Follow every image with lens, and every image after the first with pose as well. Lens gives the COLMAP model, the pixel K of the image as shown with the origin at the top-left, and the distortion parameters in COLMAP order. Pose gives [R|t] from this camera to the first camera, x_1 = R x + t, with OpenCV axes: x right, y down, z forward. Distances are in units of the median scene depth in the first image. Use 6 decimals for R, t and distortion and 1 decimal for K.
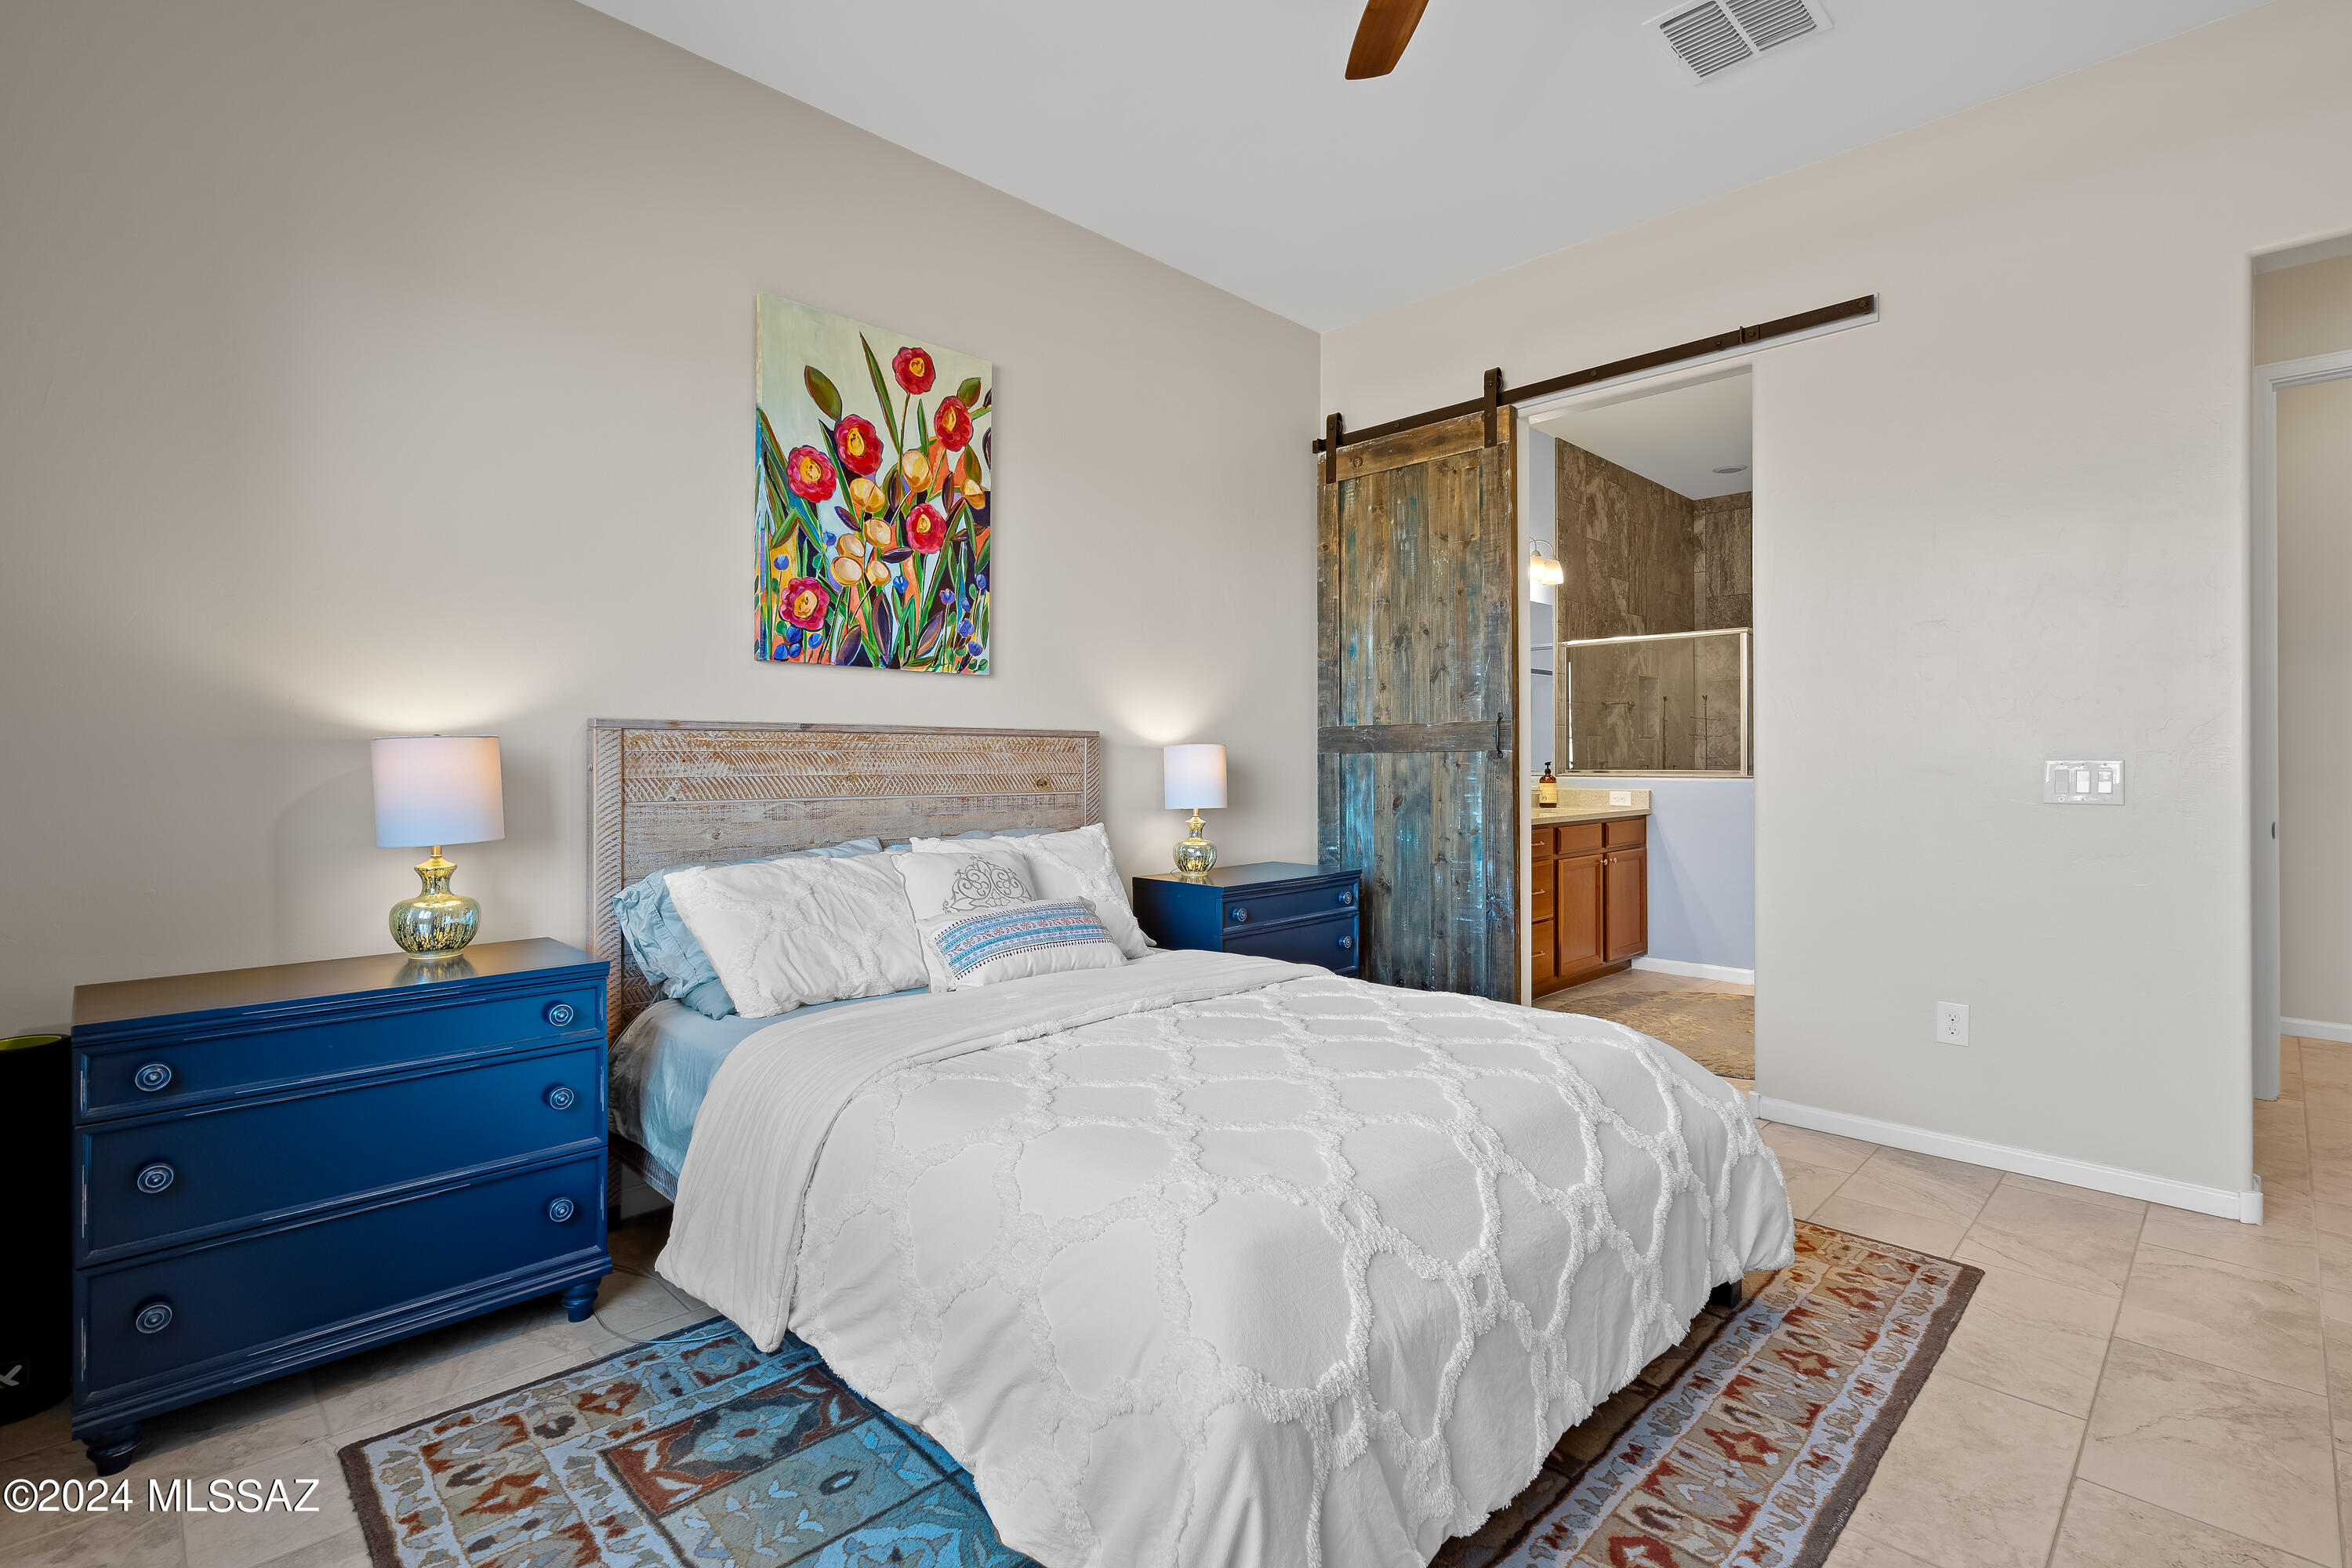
lens RADIAL K [[1084.7, 0, 1196.6], [0, 1084.7, 756.0], [0, 0, 1]] dist [-0.004428, 0.001459]
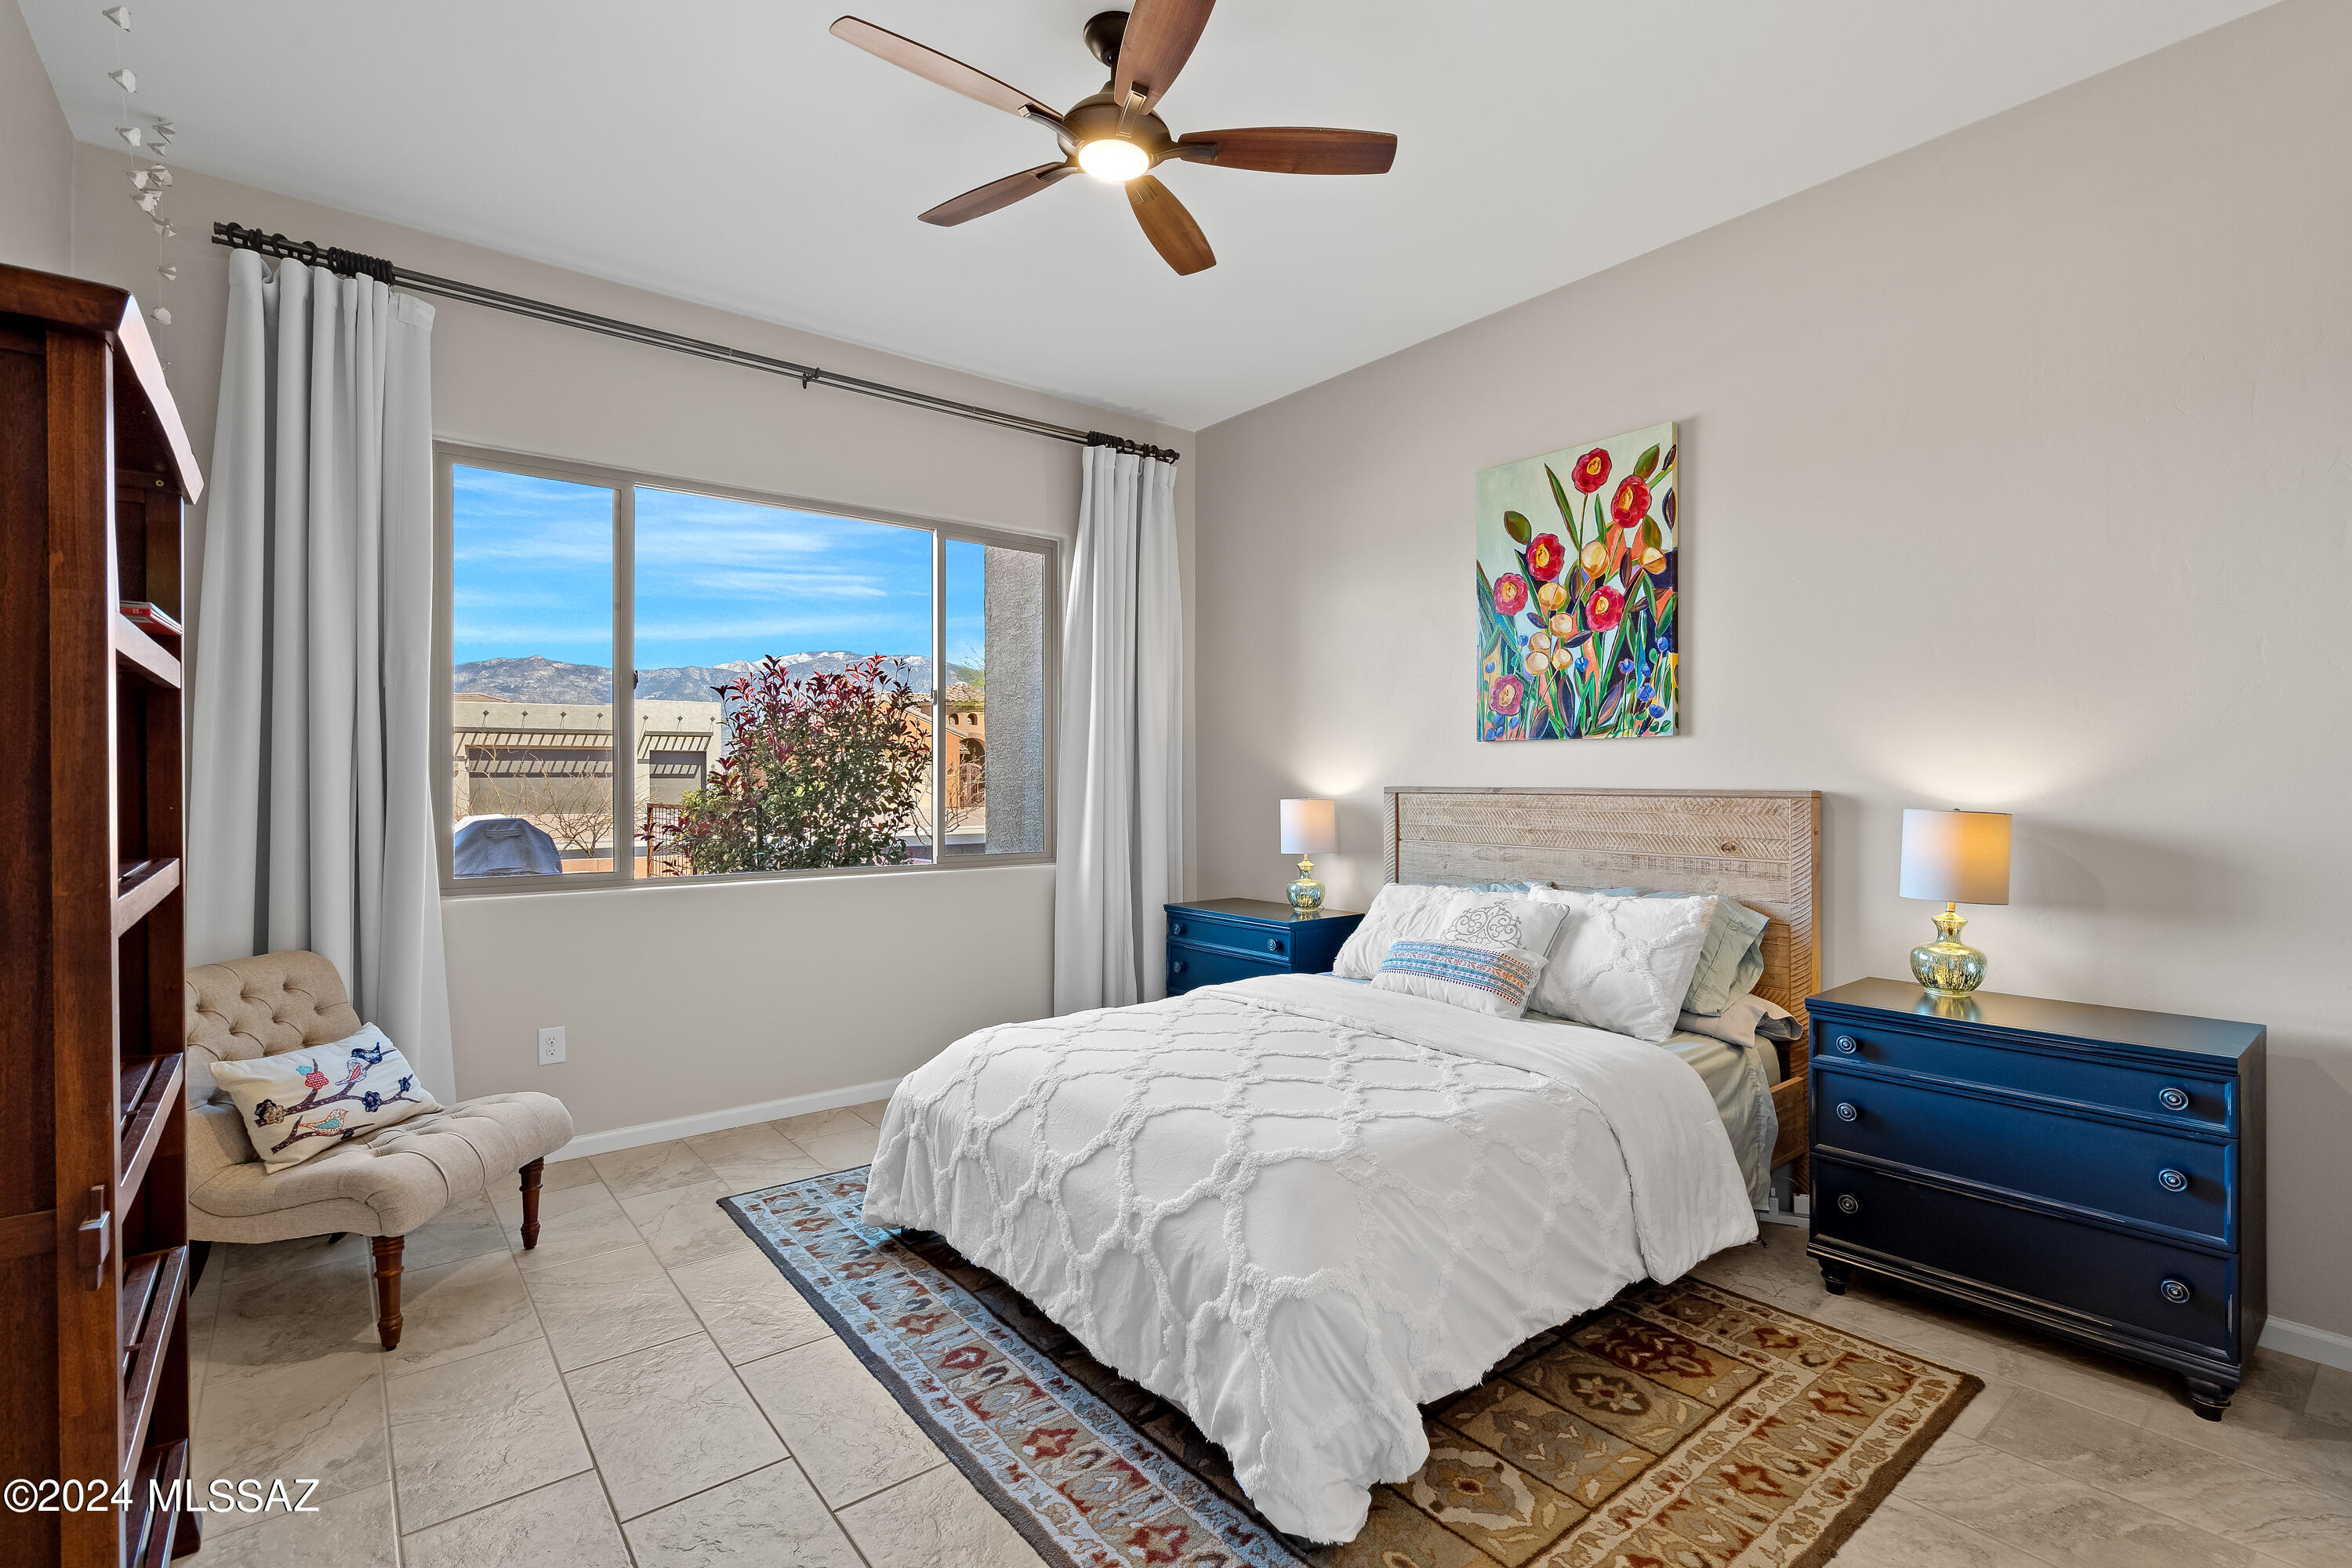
lens RADIAL K [[1084.7, 0, 1180.6], [0, 1084.7, 781.7], [0, 0, 1]] dist [-0.004428, 0.001459]
pose [[-0.116367, 0.005692, -0.993190, 0.908752], [0.006034, 0.999969, 0.005024, -0.042503], [0.993188, -0.005408, -0.116398, 0.708653]]
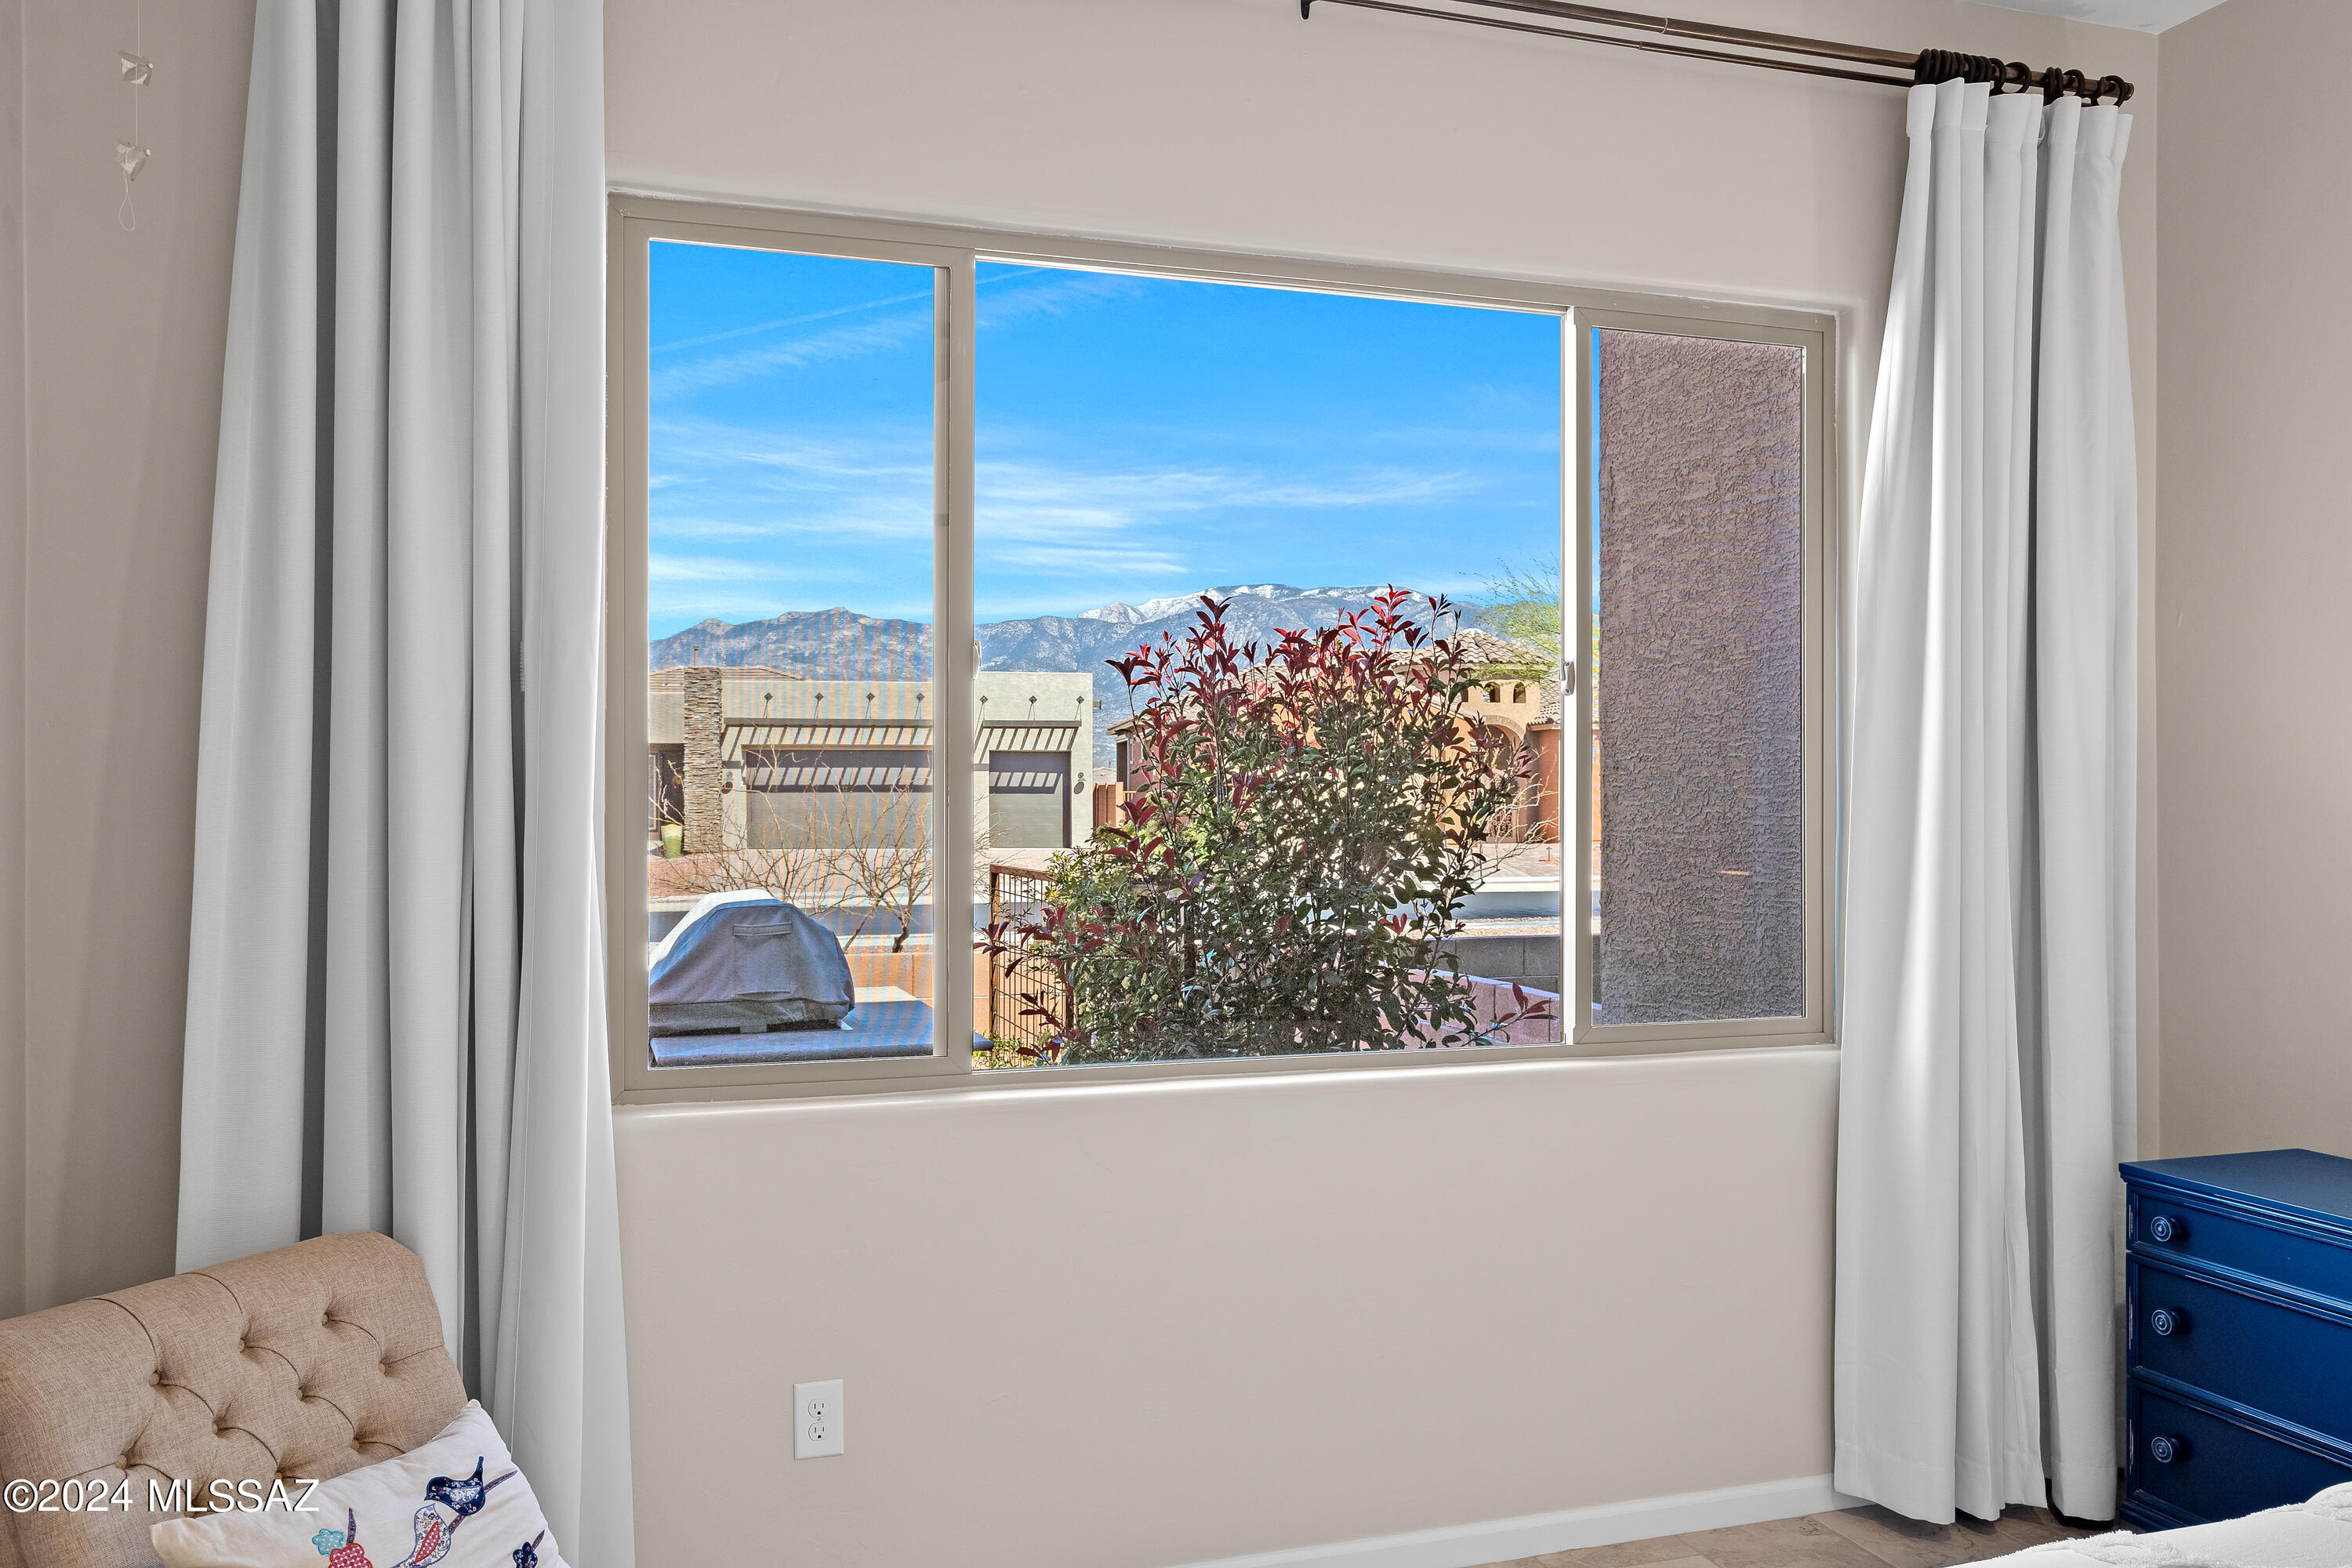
lens RADIAL K [[1838.3, 0, 1166.7], [0, 1838.3, 789.0], [0, 0, 1]] dist [0.009417, 0.004148]
pose [[-0.457906, 0.002223, -0.888998, 0.797730], [0.006305, 0.999980, -0.000747, -0.057644], [0.888978, -0.005947, -0.457910, 0.634073]]
